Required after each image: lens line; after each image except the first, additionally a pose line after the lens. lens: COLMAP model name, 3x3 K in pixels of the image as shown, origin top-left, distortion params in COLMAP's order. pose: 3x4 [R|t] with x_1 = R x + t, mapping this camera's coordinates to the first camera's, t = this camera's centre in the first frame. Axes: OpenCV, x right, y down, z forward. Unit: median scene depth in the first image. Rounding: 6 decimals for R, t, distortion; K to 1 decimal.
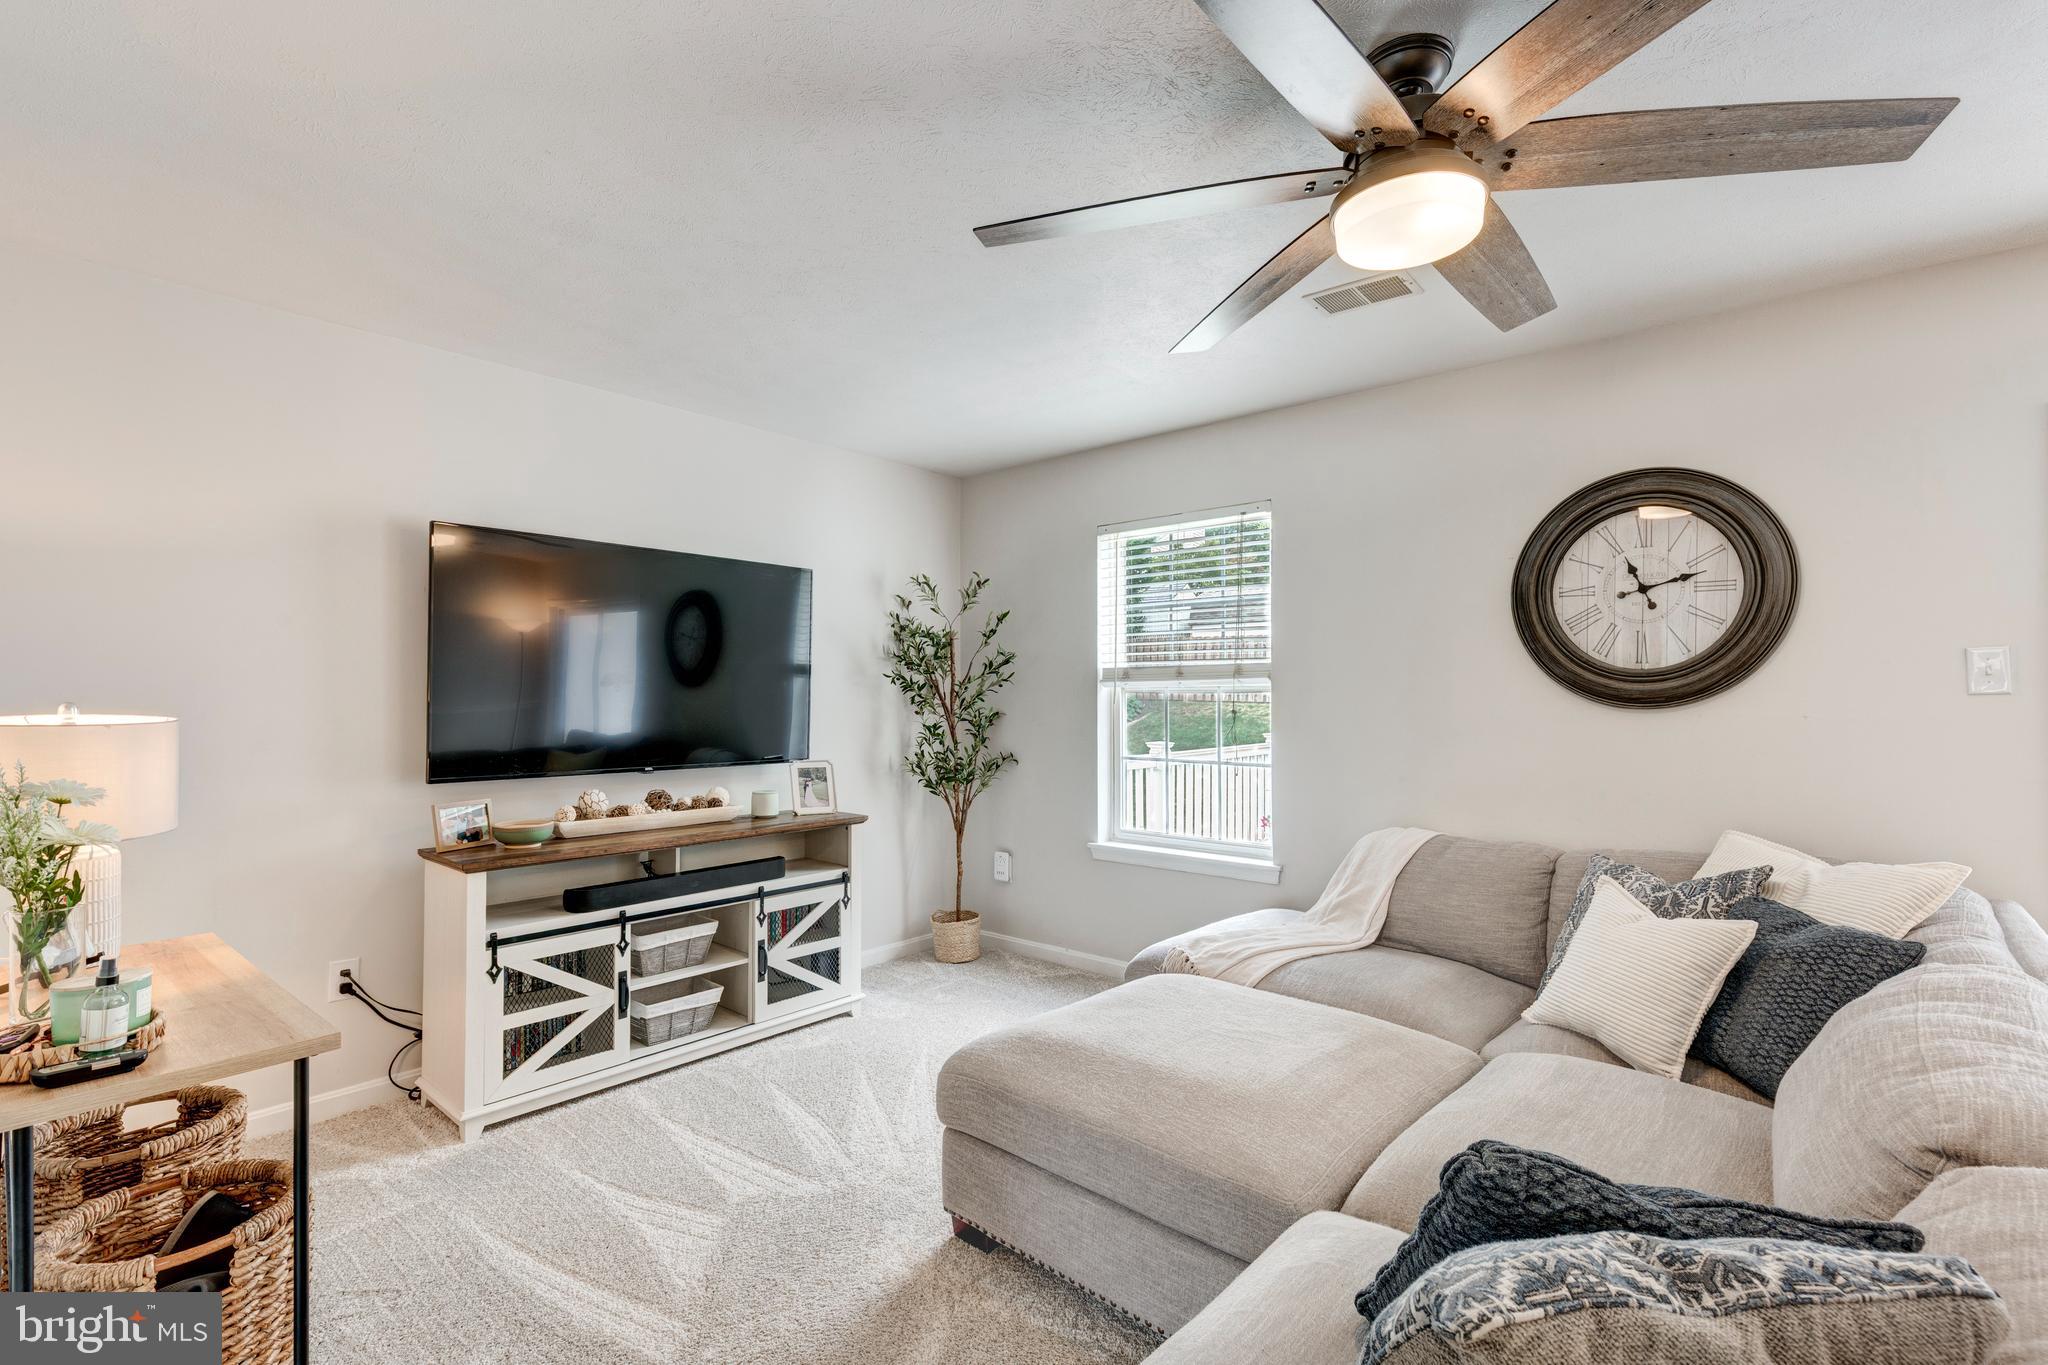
lens RADIAL K [[931.2, 0, 1015.8], [0, 931.2, 698.9], [0, 0, 1]] dist [-0.000008, -0.000618]
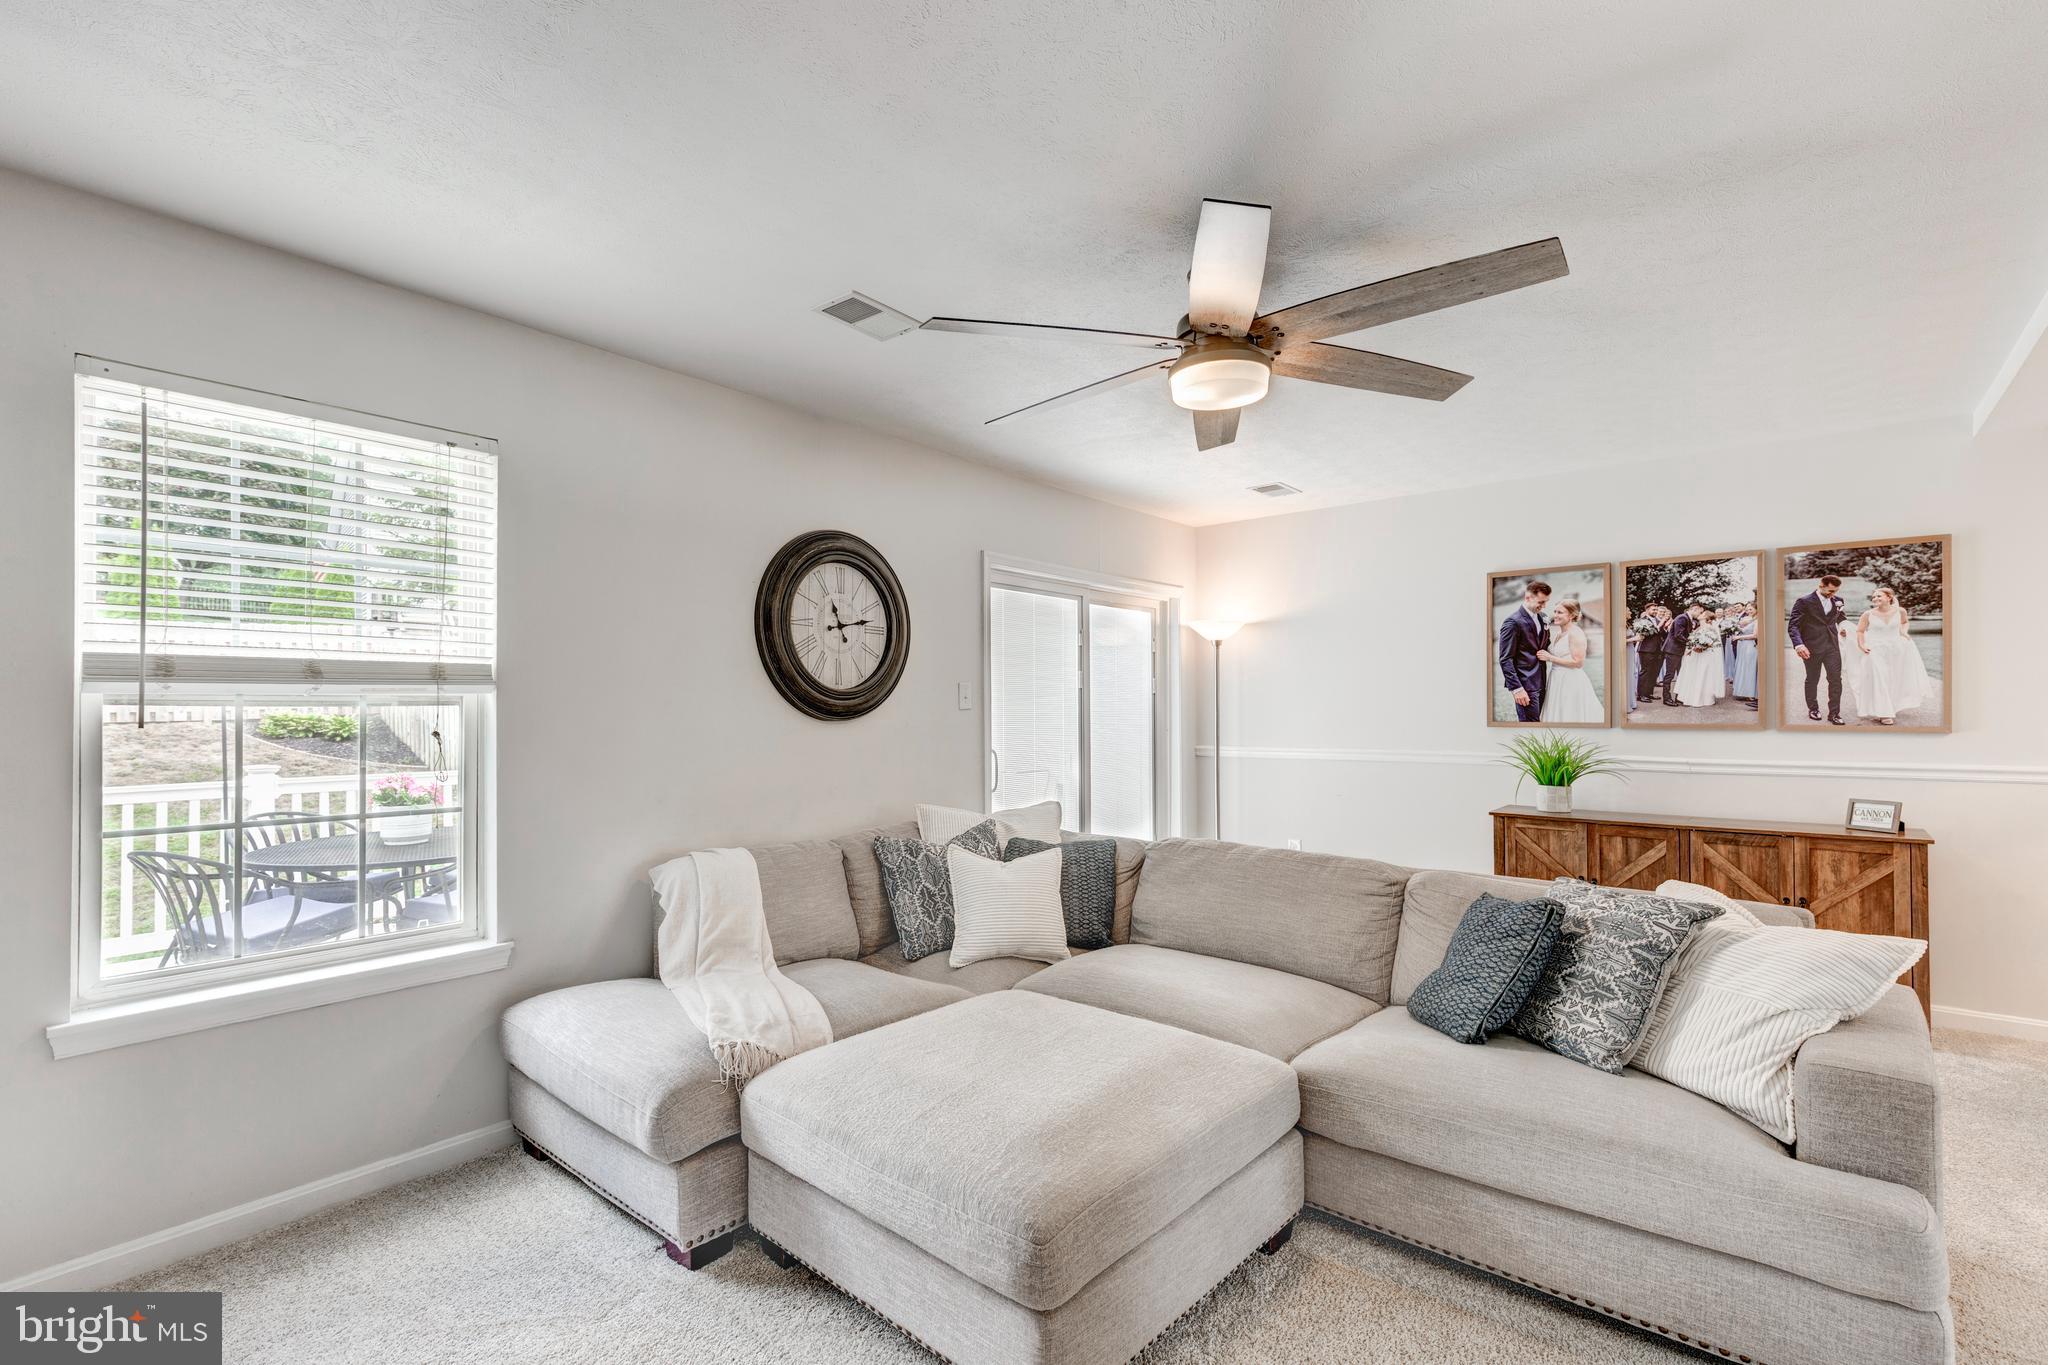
lens RADIAL K [[931.2, 0, 1015.8], [0, 931.2, 698.9], [0, 0, 1]] dist [-0.000008, -0.000618]
pose [[-0.021138, 0.014164, 0.999676, -0.488371], [0.004610, 0.999890, -0.014069, -0.000235], [-0.999766, 0.004312, -0.021201, 0.648462]]
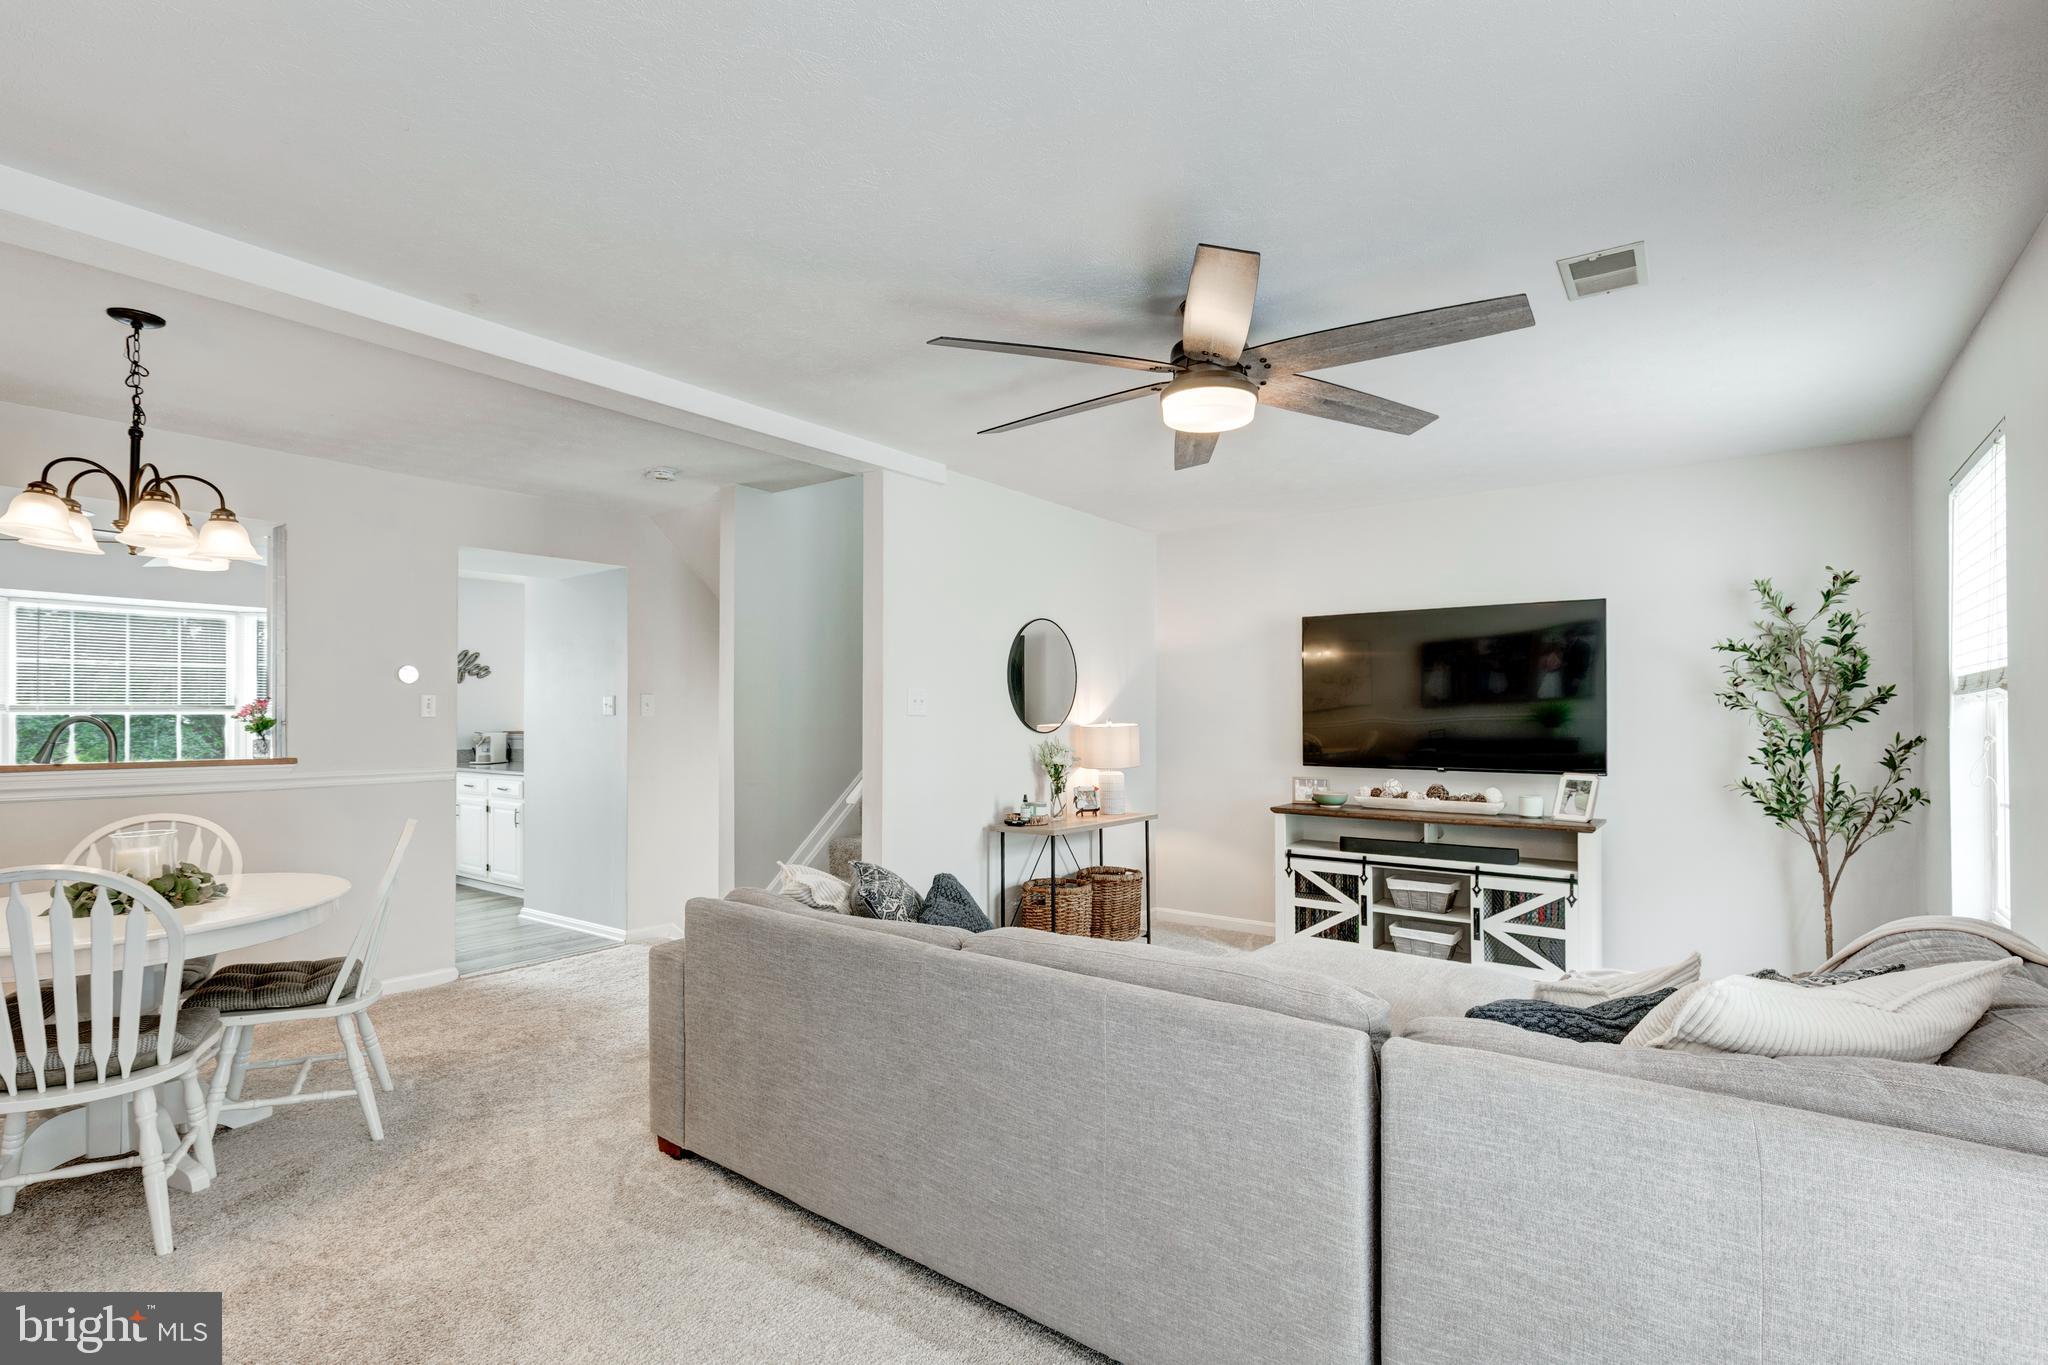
lens RADIAL K [[949.1, 0, 1024.3], [0, 949.1, 718.8], [0, 0, 1]] dist [0.001715, -0.000039]
pose [[0.071093, 0.000671, -0.997469, 0.936984], [0.000584, 1.000000, 0.000715, -0.000886], [0.997470, -0.000634, 0.071093, 0.276686]]
